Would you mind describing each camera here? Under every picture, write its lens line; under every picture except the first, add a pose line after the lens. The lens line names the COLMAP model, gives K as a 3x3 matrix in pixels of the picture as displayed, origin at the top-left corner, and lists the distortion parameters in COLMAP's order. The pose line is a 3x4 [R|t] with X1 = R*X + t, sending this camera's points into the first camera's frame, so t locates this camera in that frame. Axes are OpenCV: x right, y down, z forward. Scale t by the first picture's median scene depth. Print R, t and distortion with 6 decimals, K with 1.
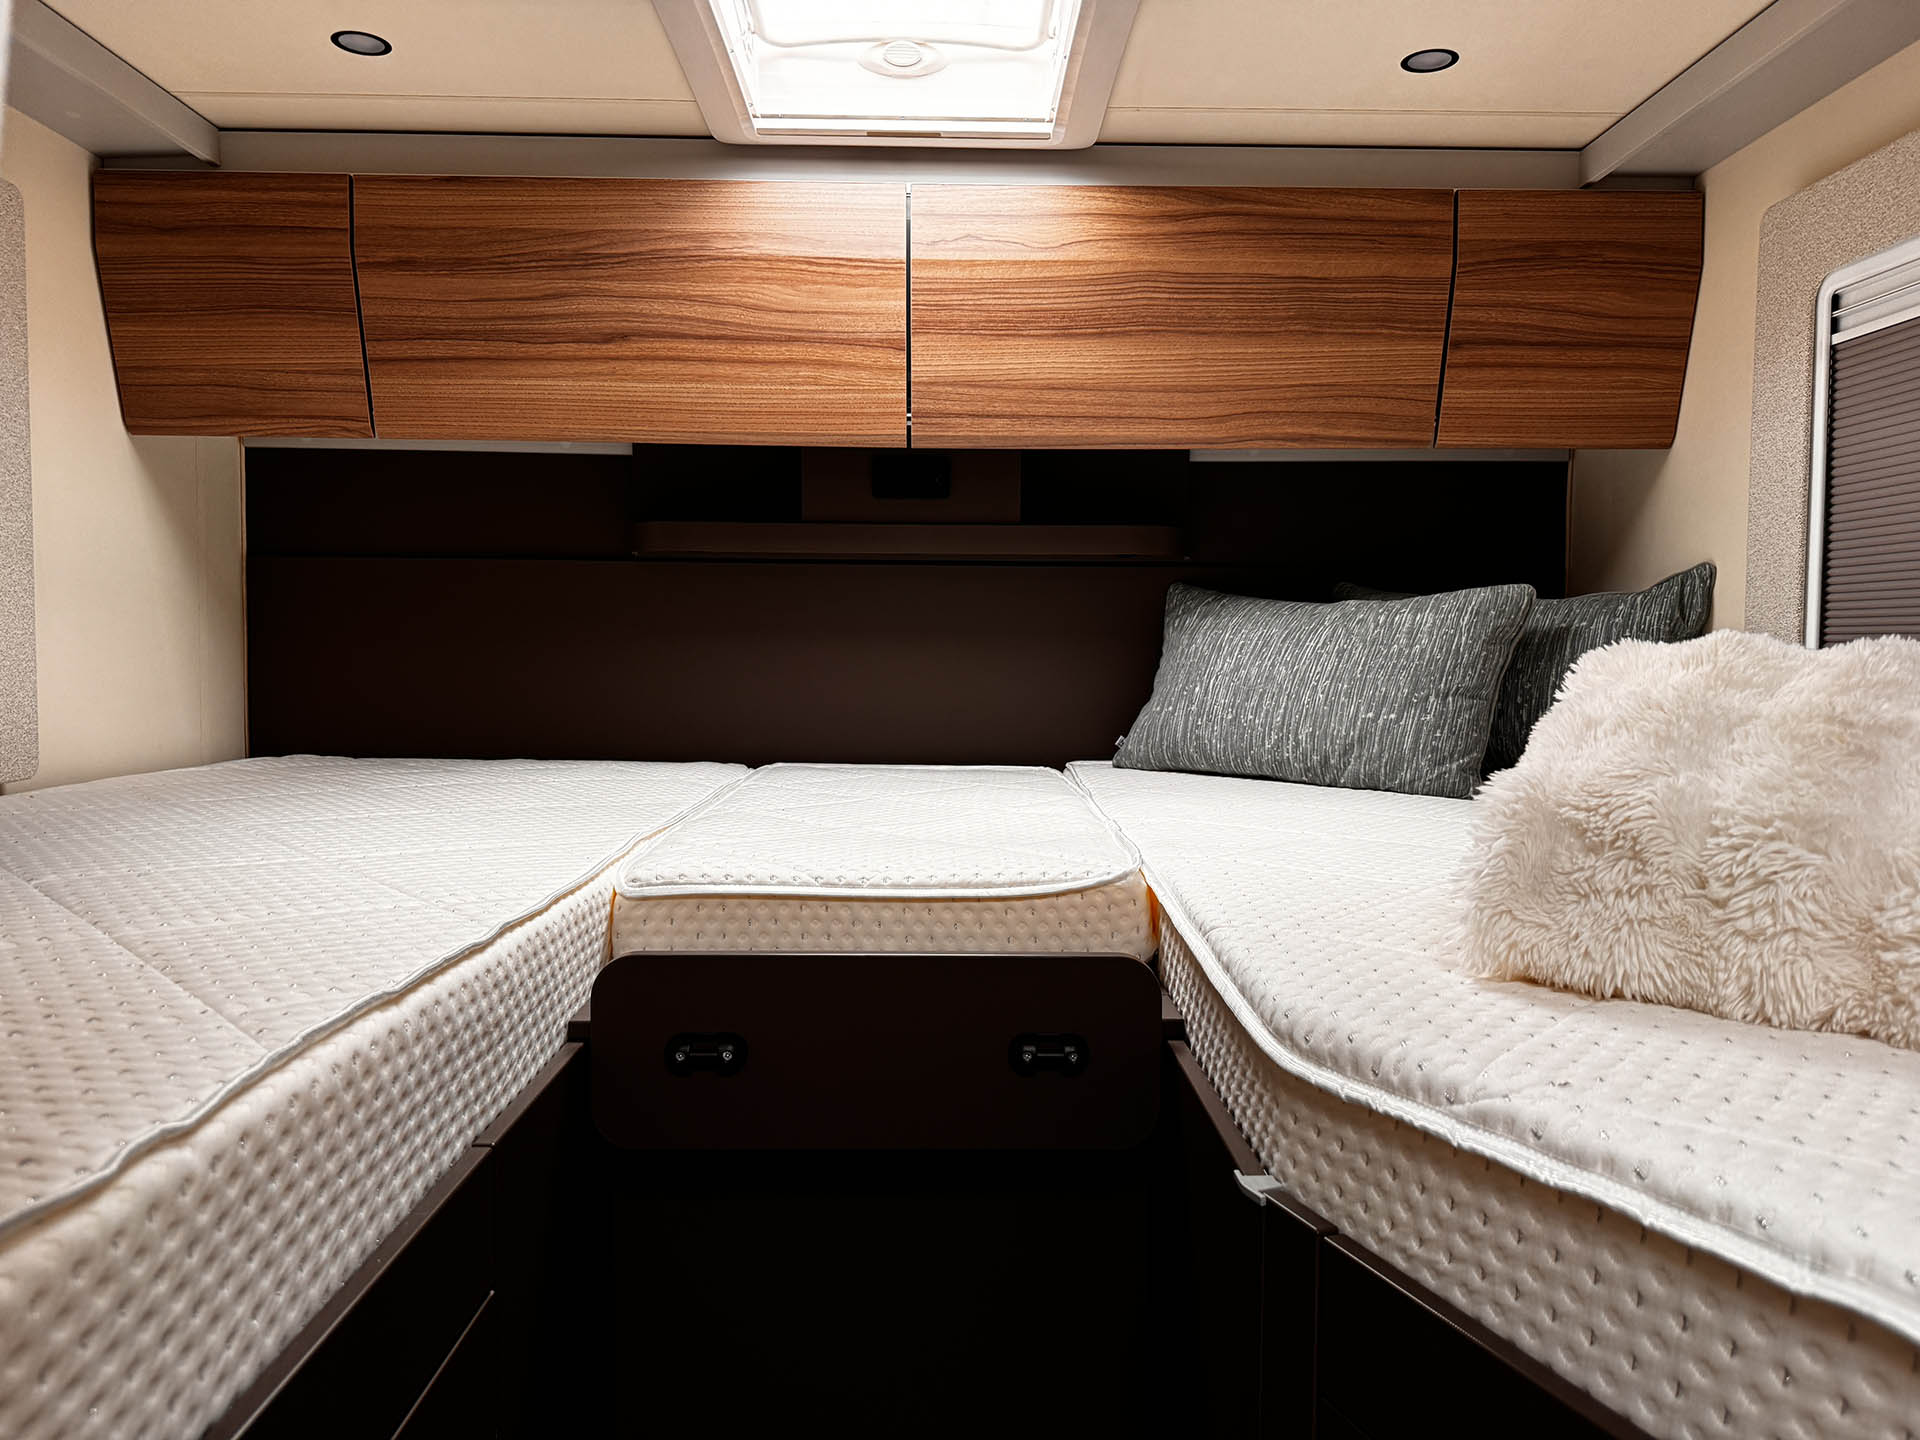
lens RADIAL K [[1363.5, 0, 945.6], [0, 1363.5, 710.8], [0, 0, 1]] dist [0.027497, -0.014445]
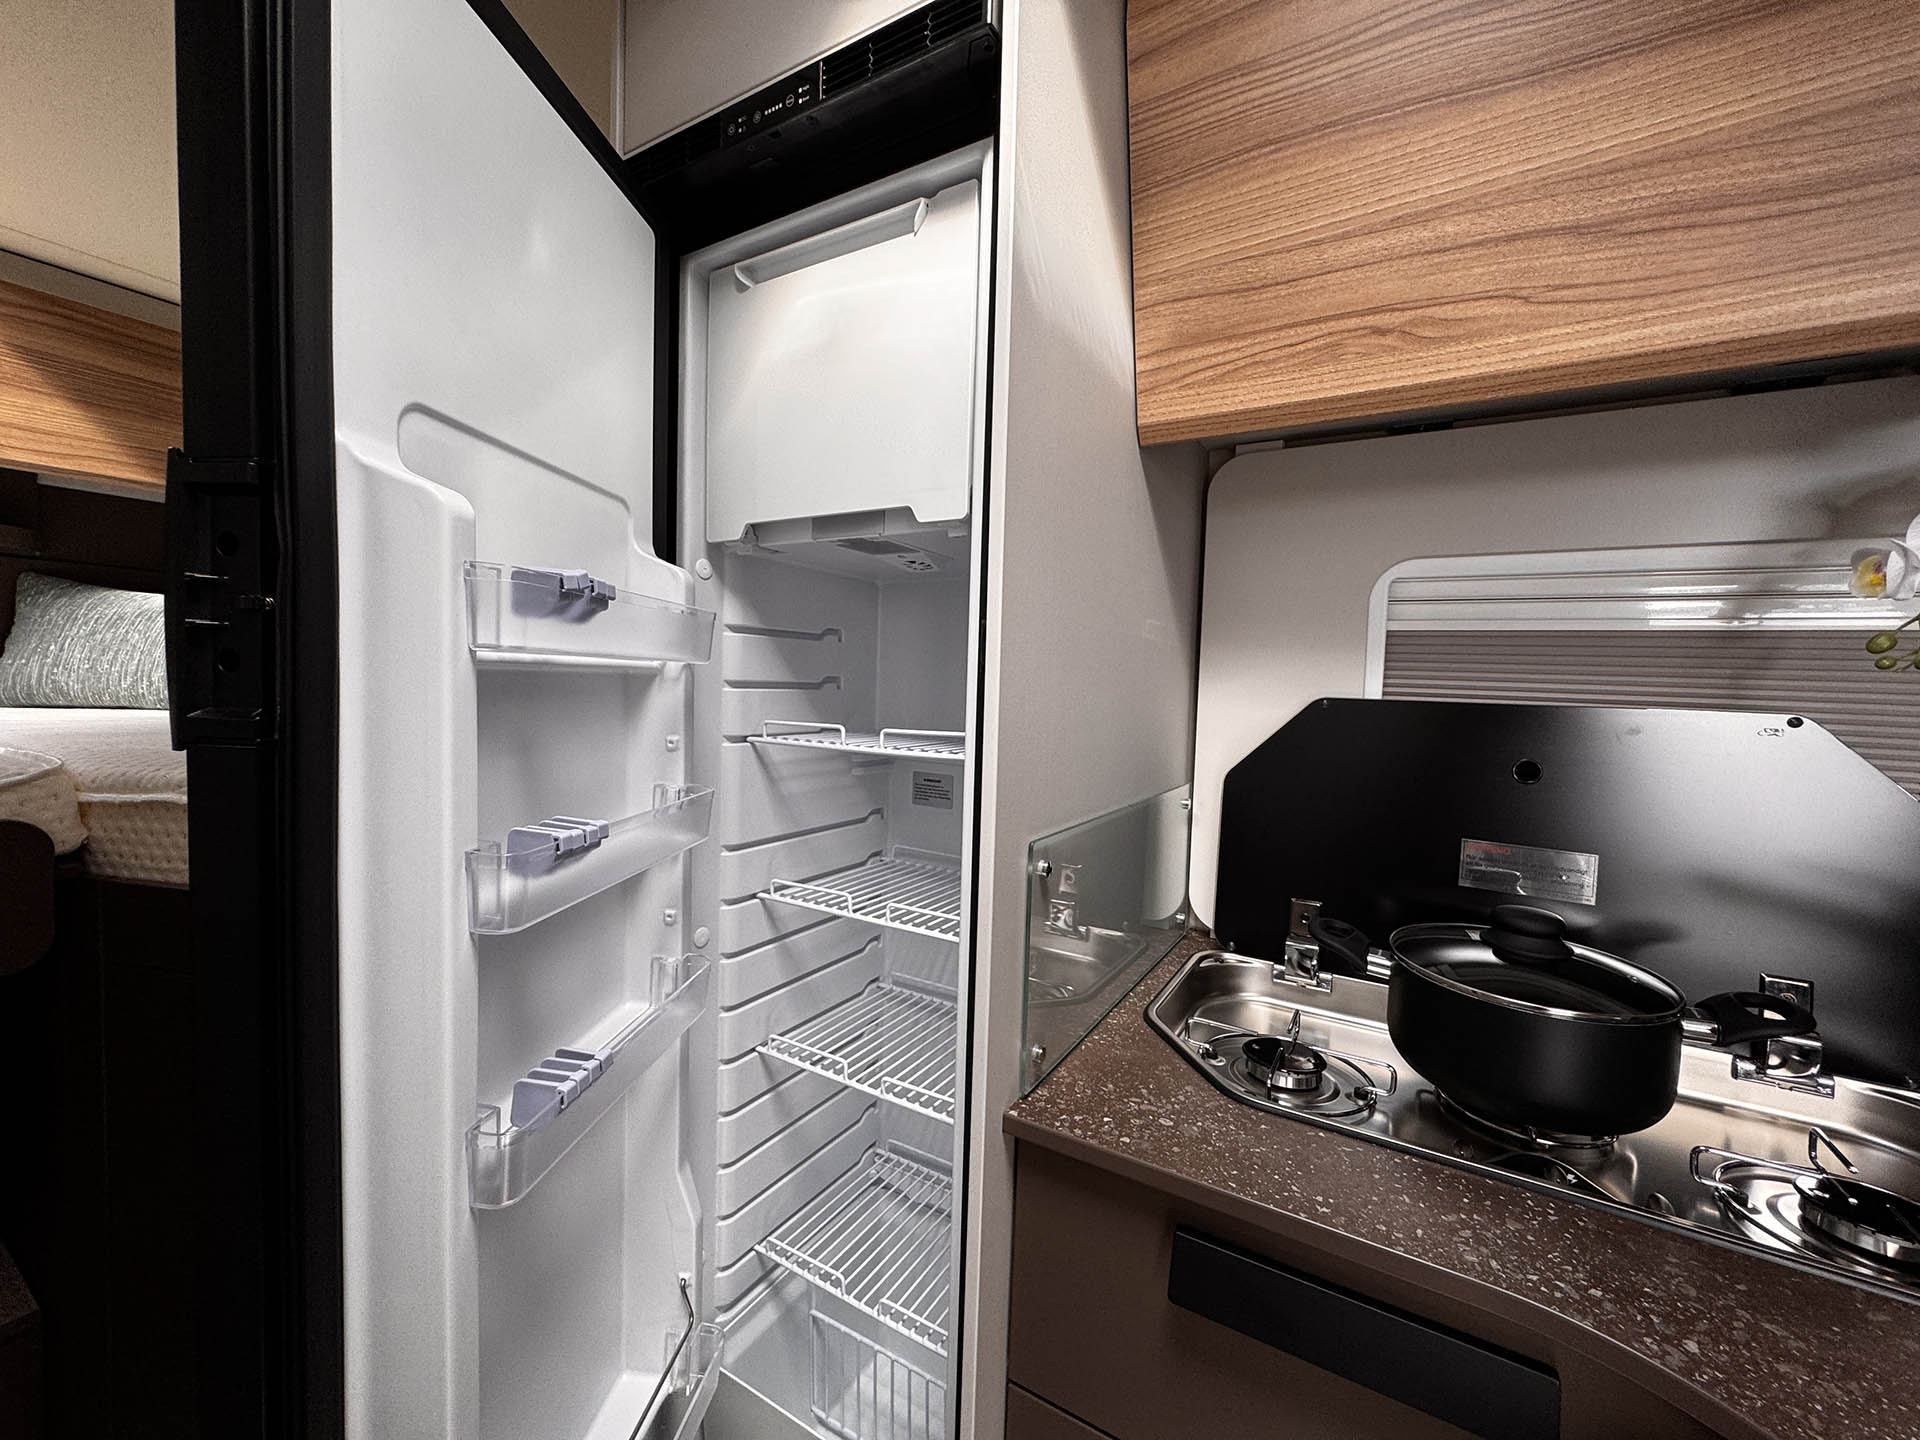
lens RADIAL K [[758.4, 0, 959.6], [0, 758.4, 714.3], [0, 0, 1]] dist [-0.009208, 0.001271]
pose [[0.518241, -0.030282, 0.854698, 0.006658], [0.033082, 0.999335, 0.015347, 0.078499], [-0.854594, 0.020322, 0.518898, -0.216914]]
